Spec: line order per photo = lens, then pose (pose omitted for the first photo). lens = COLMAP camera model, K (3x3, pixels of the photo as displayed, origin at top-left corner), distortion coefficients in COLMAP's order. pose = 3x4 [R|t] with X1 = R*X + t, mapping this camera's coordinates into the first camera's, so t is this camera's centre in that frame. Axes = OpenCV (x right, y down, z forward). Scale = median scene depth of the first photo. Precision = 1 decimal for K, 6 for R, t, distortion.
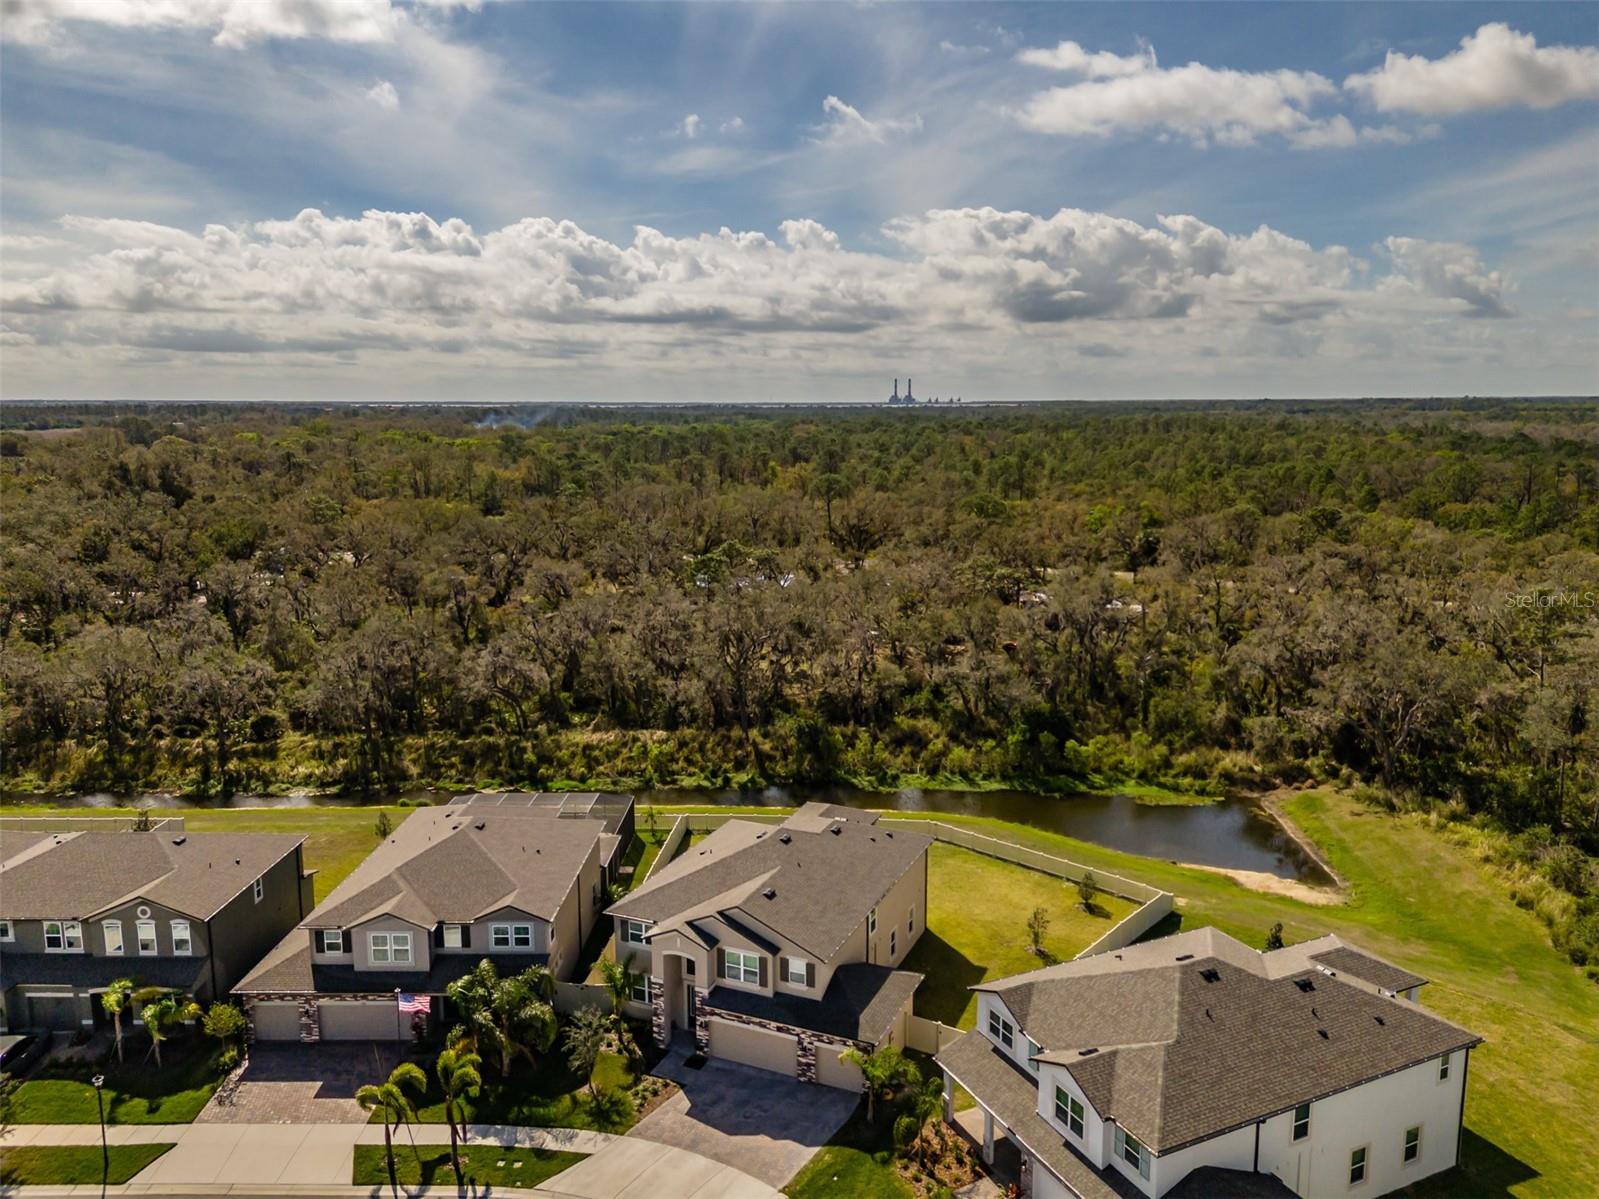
lens RADIAL K [[1168.2, 0, 799.6], [0, 1168.2, 592.5], [0, 0, 1]] dist [0.072764, -0.063187]
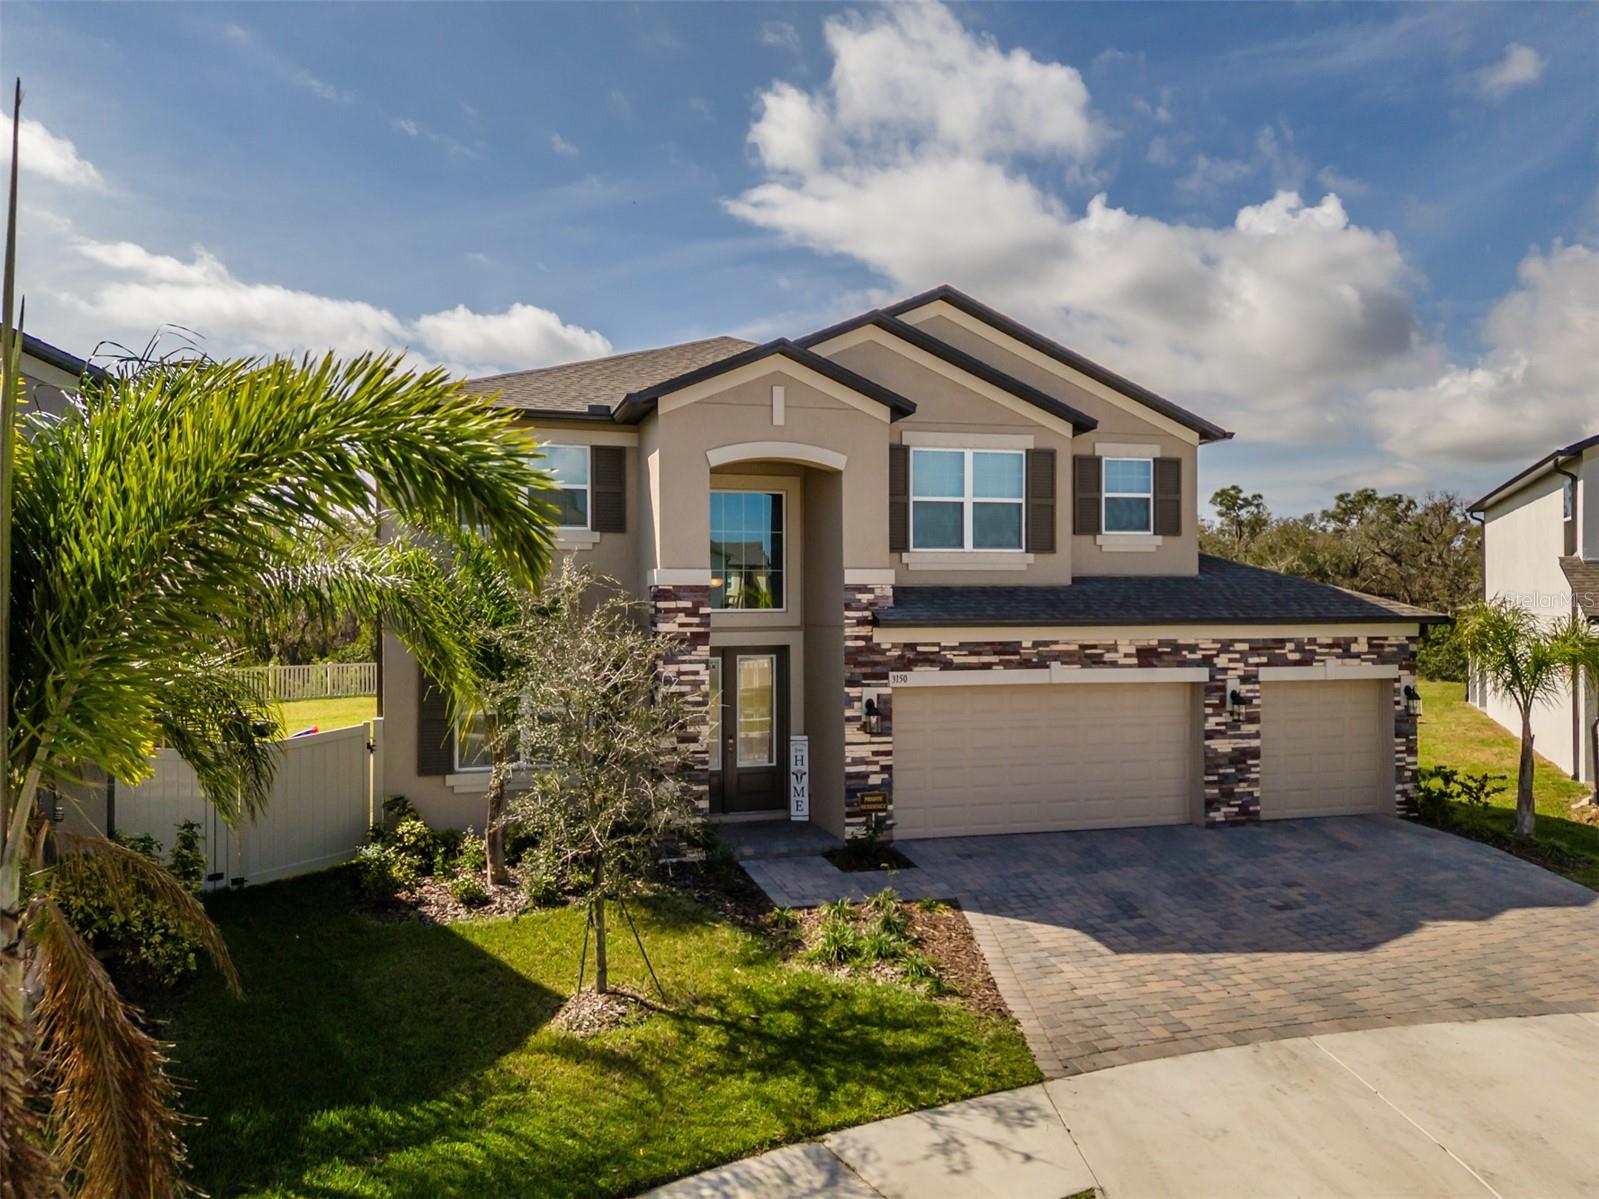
lens RADIAL K [[1158.3, 0, 801.6], [0, 1158.3, 596.0], [0, 0, 1]] dist [0.121628, -0.149275]
pose [[0.761909, 0.004619, 0.647668, -0.260936], [0.103901, 0.986152, -0.129260, 0.364477], [-0.639296, 0.165777, 0.750878, 0.788558]]
